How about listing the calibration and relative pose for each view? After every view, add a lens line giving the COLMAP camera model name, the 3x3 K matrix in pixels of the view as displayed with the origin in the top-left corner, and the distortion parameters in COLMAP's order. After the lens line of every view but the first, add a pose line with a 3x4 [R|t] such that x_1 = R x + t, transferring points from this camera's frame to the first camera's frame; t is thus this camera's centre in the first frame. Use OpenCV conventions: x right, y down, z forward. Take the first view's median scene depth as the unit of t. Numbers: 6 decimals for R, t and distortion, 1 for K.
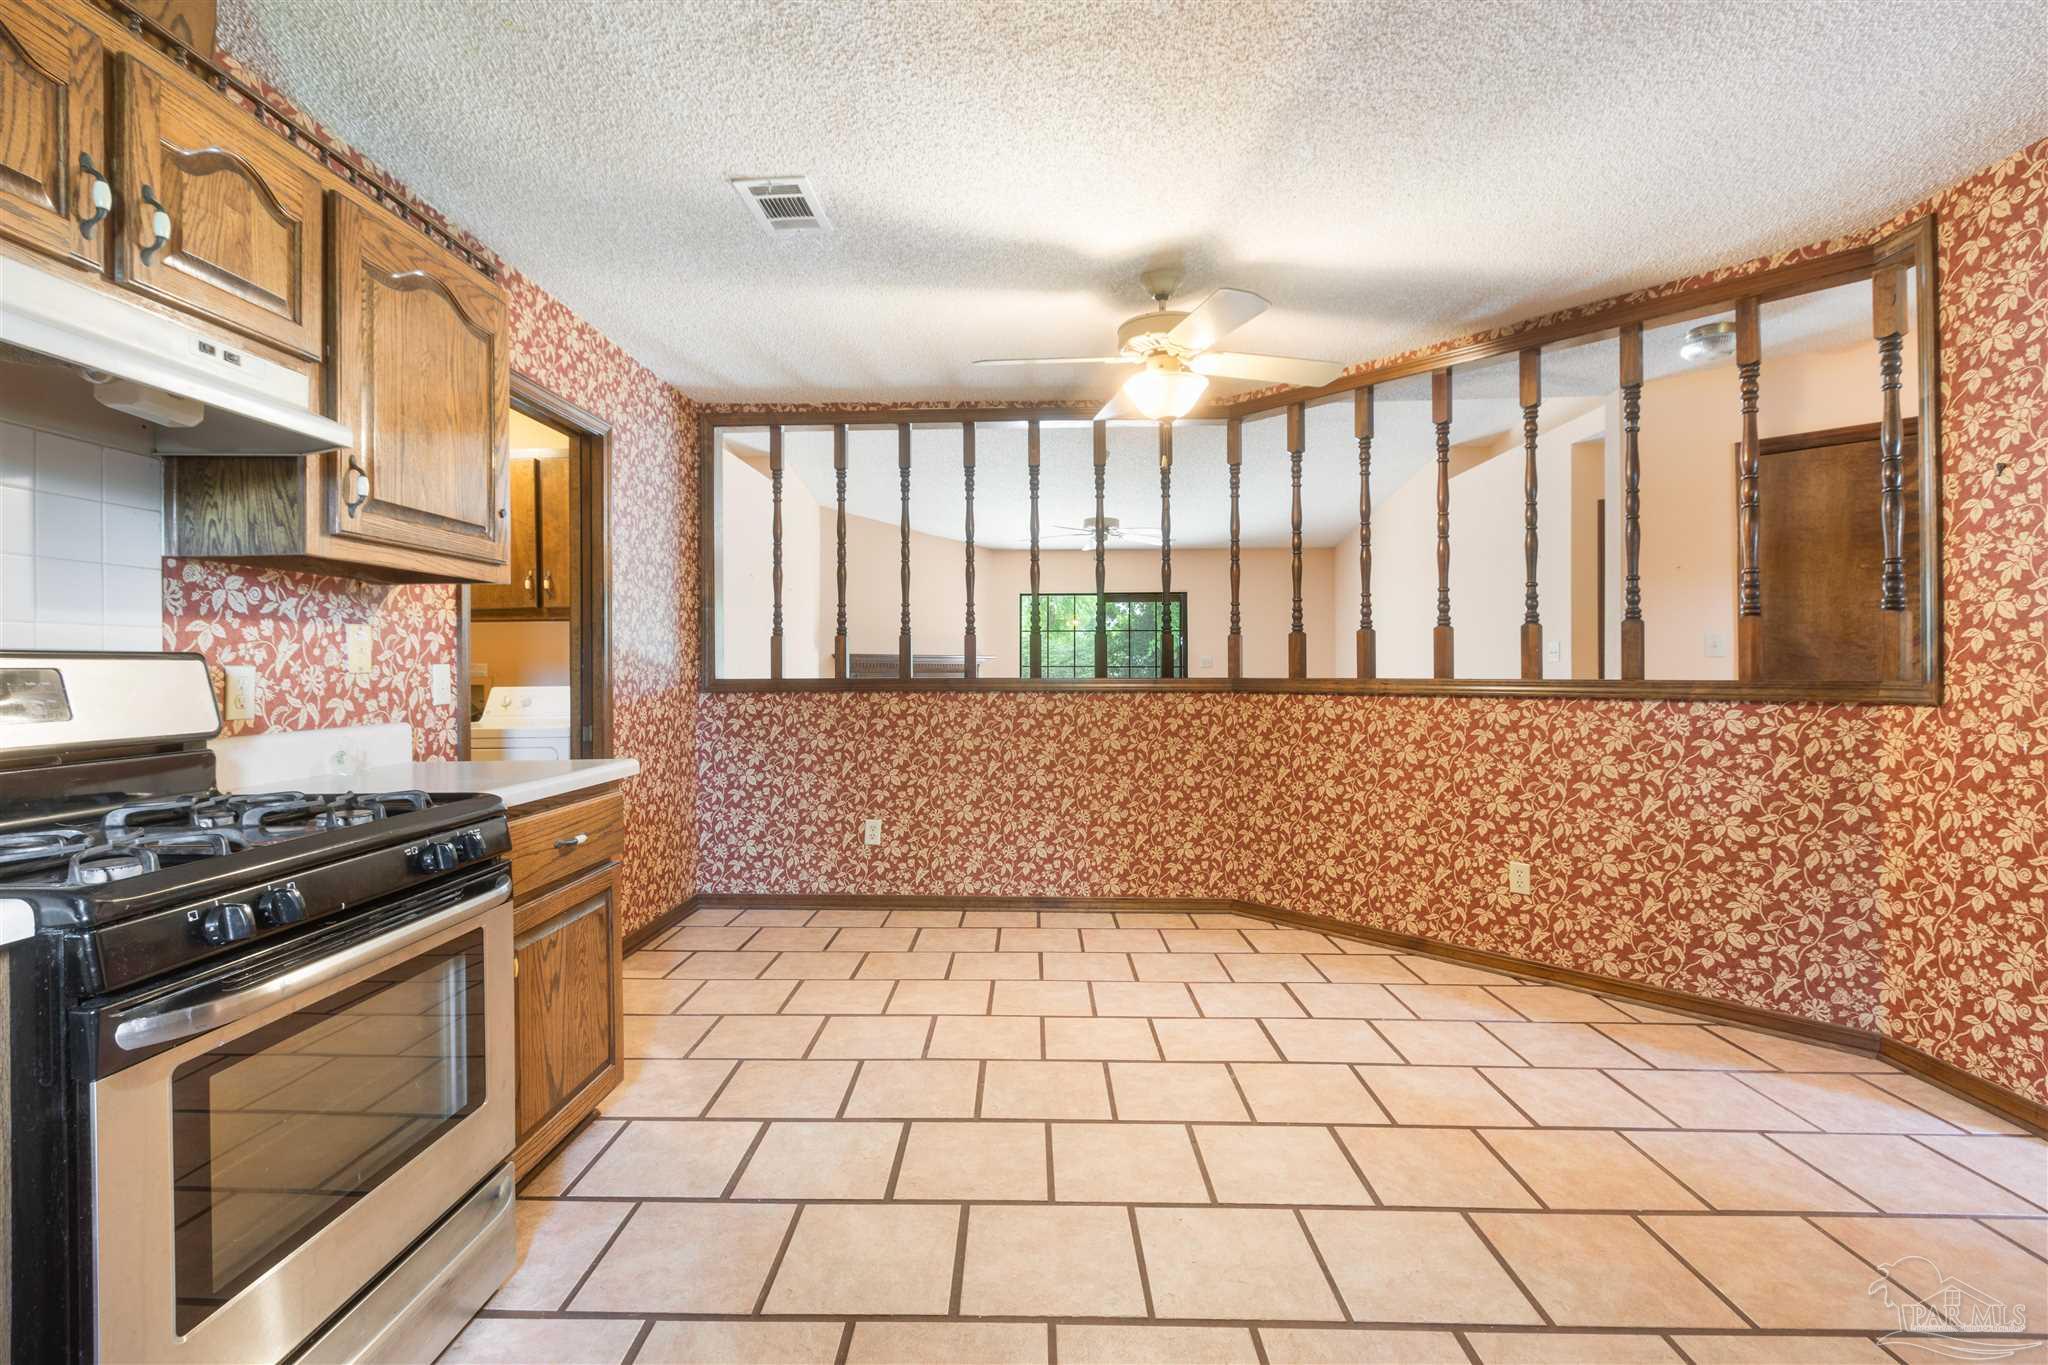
lens RADIAL K [[919.9, 0, 1004.3], [0, 919.9, 660.0], [0, 0, 1]] dist [0.002372, 0.000970]
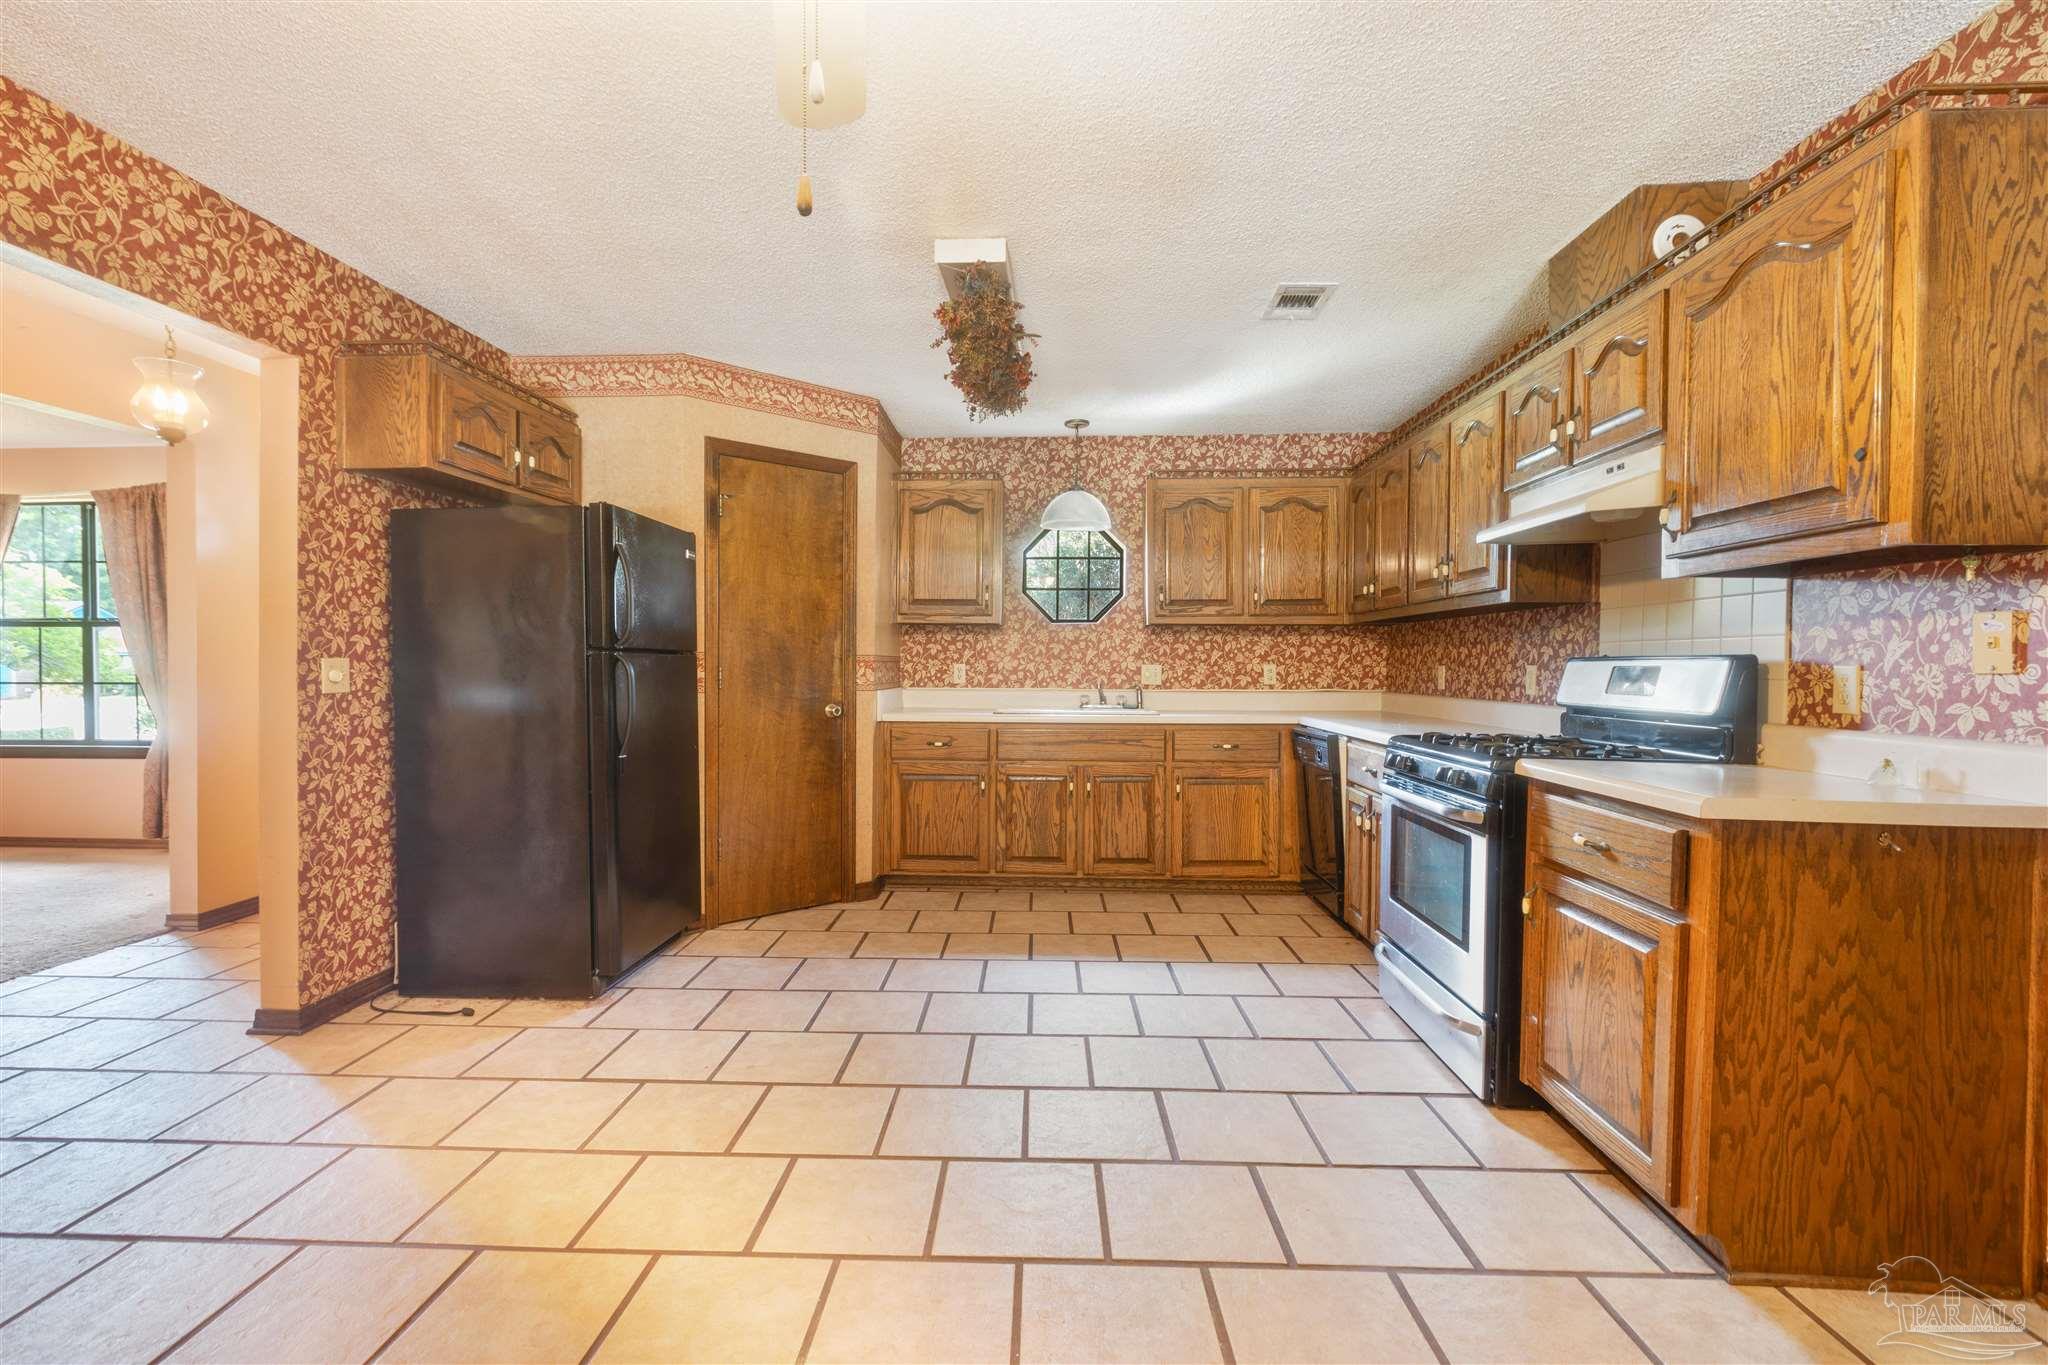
lens RADIAL K [[919.9, 0, 1031.5], [0, 919.9, 677.2], [0, 0, 1]] dist [0.002372, 0.000970]
pose [[-0.999923, -0.002430, -0.012148, 0.129226], [-0.002522, 0.999969, 0.007520, 0.013968], [0.012129, 0.007550, -0.999898, 1.875226]]
